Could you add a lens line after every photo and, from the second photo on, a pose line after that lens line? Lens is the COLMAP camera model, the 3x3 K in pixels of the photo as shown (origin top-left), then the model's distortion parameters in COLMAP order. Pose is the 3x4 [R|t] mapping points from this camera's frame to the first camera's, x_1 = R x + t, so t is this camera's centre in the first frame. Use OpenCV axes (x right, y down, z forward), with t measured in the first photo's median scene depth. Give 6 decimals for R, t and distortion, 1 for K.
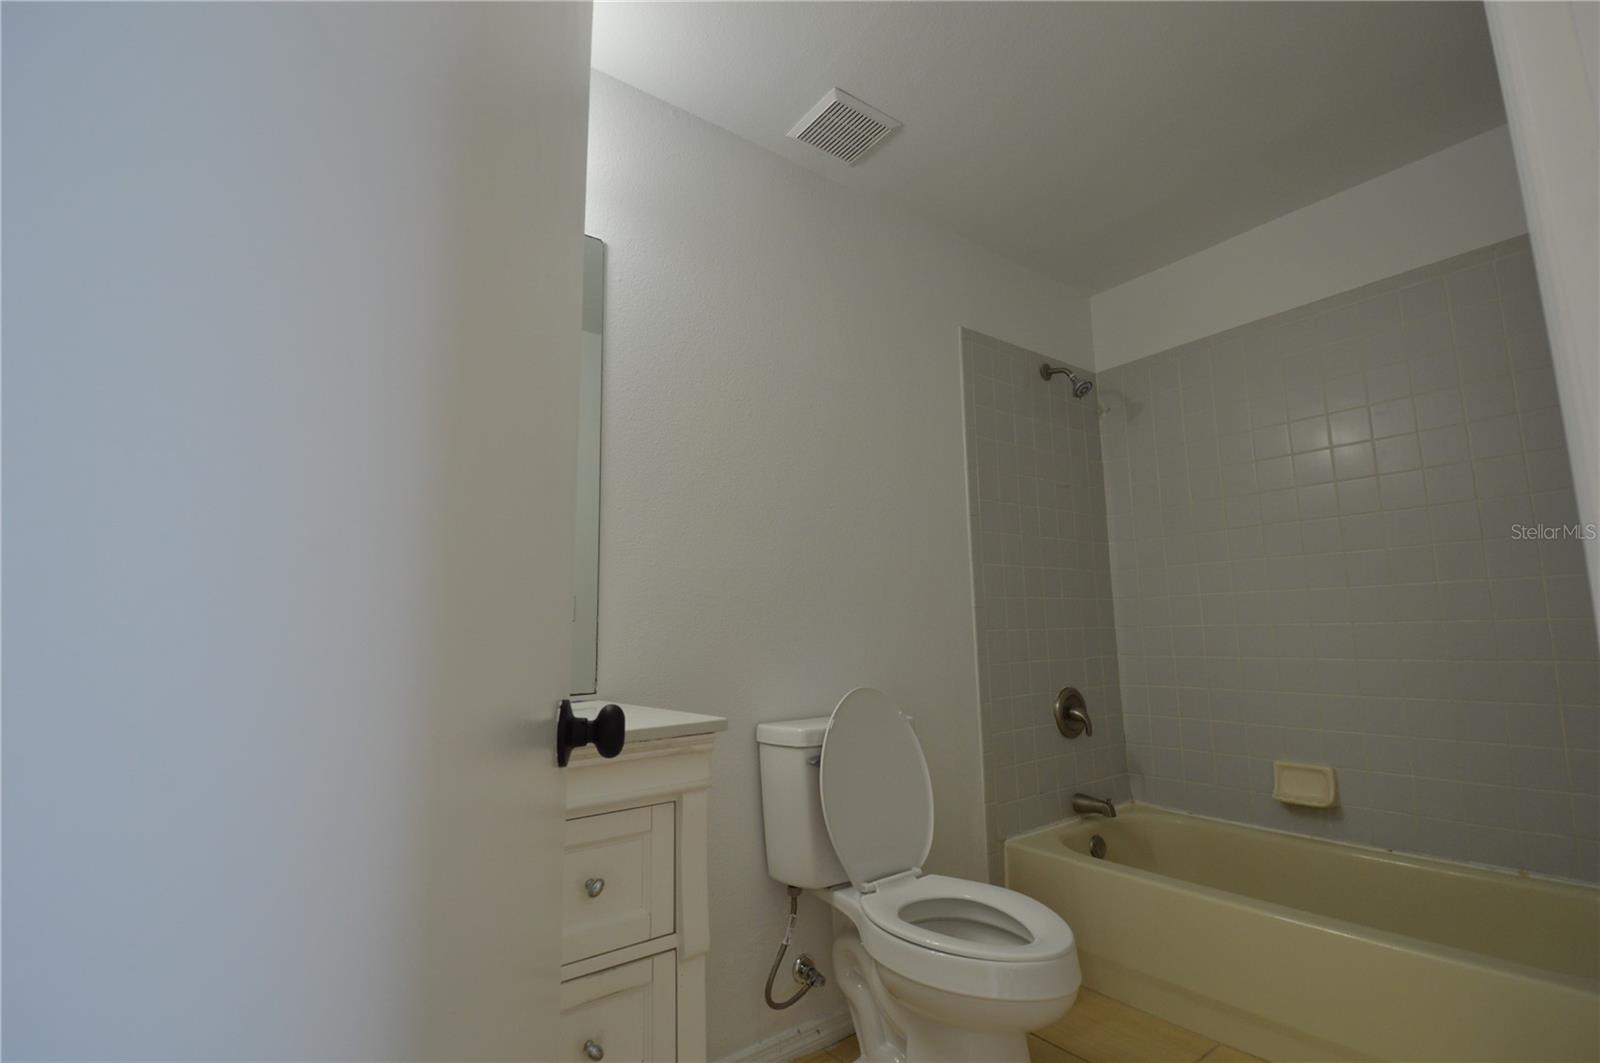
lens RADIAL K [[710.3, 0, 800.1], [0, 710.3, 518.6], [0, 0, 1]] dist [-0.000872, -0.004596]
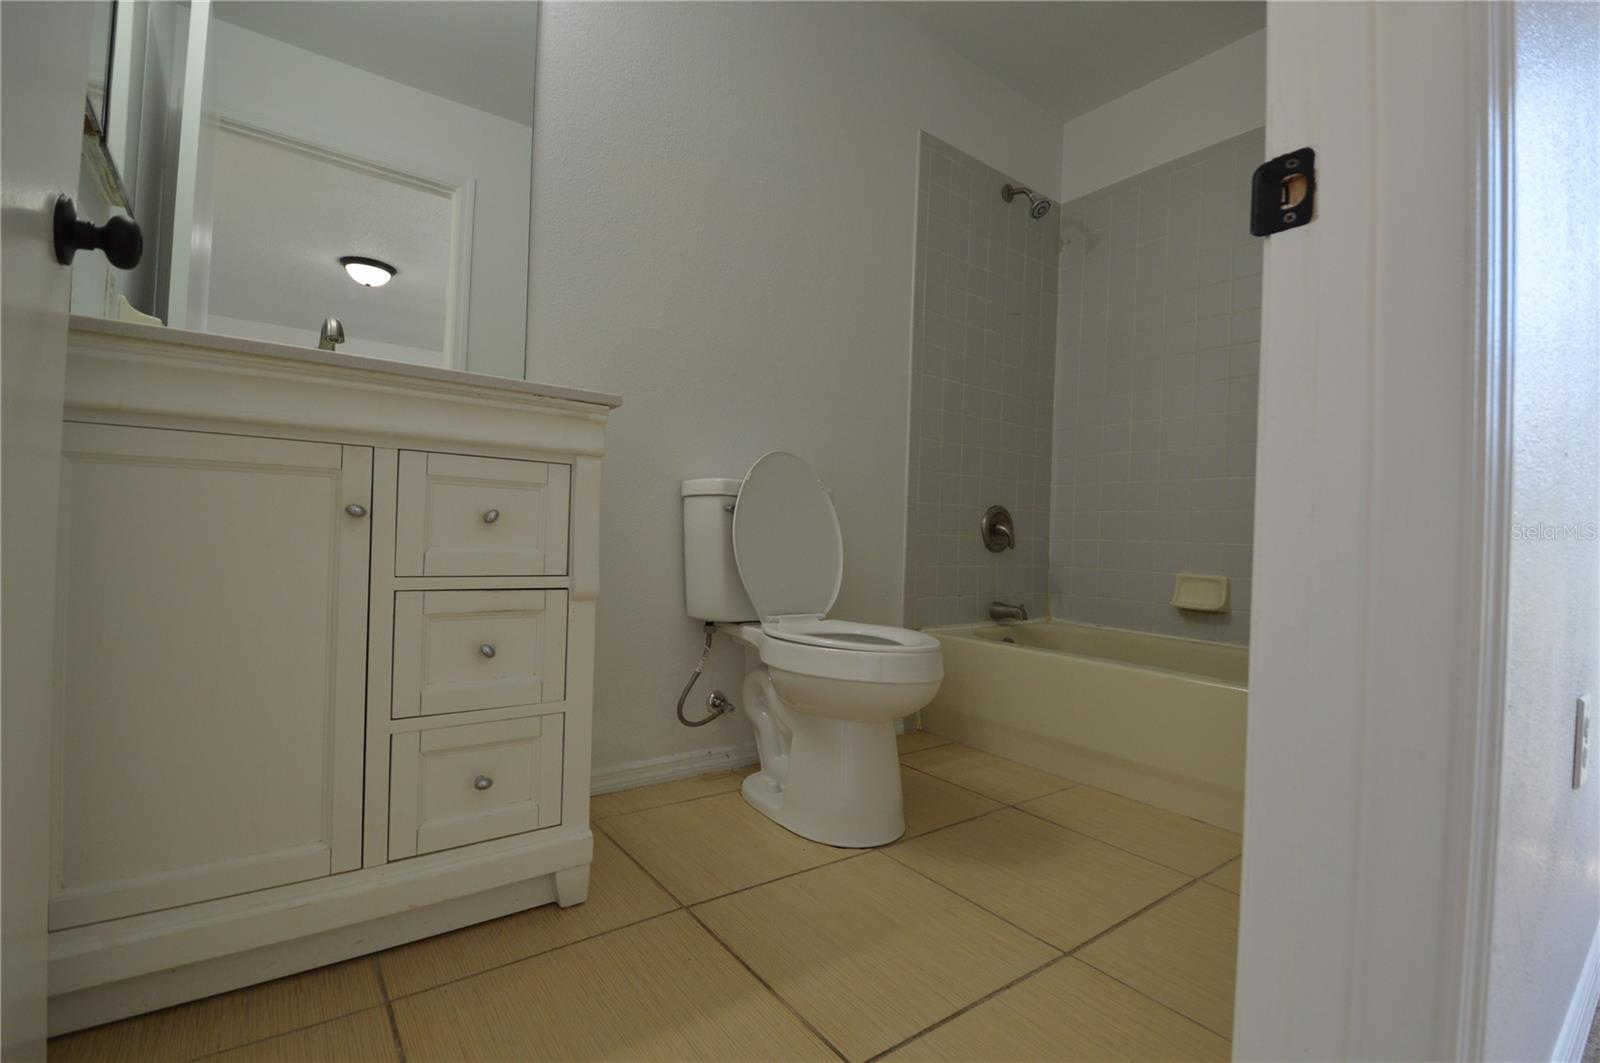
lens RADIAL K [[710.3, 0, 801.0], [0, 710.3, 535.0], [0, 0, 1]] dist [-0.000872, -0.004596]
pose [[0.998482, 0.054401, 0.008619, 0.112111], [-0.055072, 0.988709, 0.139362, 0.210612], [-0.000940, -0.139625, 0.990204, -0.068502]]
